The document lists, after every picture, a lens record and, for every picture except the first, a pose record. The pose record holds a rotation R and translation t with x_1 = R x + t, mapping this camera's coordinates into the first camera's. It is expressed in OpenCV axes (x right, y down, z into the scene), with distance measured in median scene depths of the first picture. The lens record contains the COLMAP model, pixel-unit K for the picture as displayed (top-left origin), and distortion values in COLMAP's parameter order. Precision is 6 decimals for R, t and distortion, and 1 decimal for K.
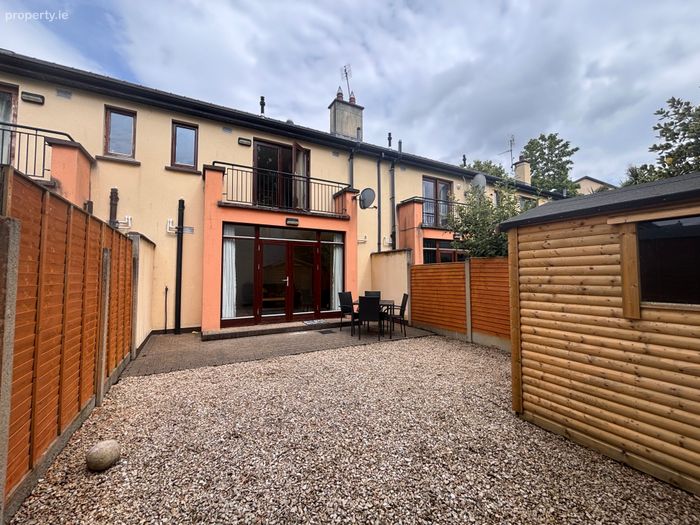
lens RADIAL K [[283.2, 0, 350.9], [0, 283.2, 262.6], [0, 0, 1]] dist [-0.004141, 0.000686]
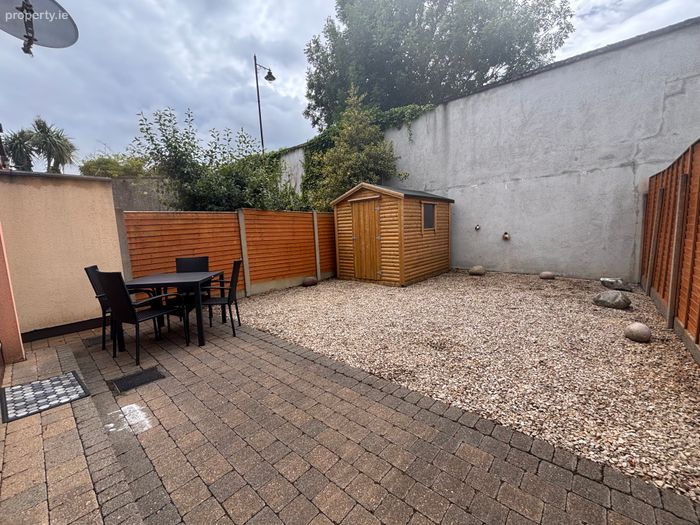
lens RADIAL K [[283.2, 0, 354.4], [0, 283.2, 261.1], [0, 0, 1]] dist [-0.004141, 0.000686]
pose [[-0.334987, -0.094557, 0.937466, -0.632600], [-0.000738, 0.994978, 0.100094, 0.065705], [-0.942222, 0.032838, -0.333374, 1.020008]]
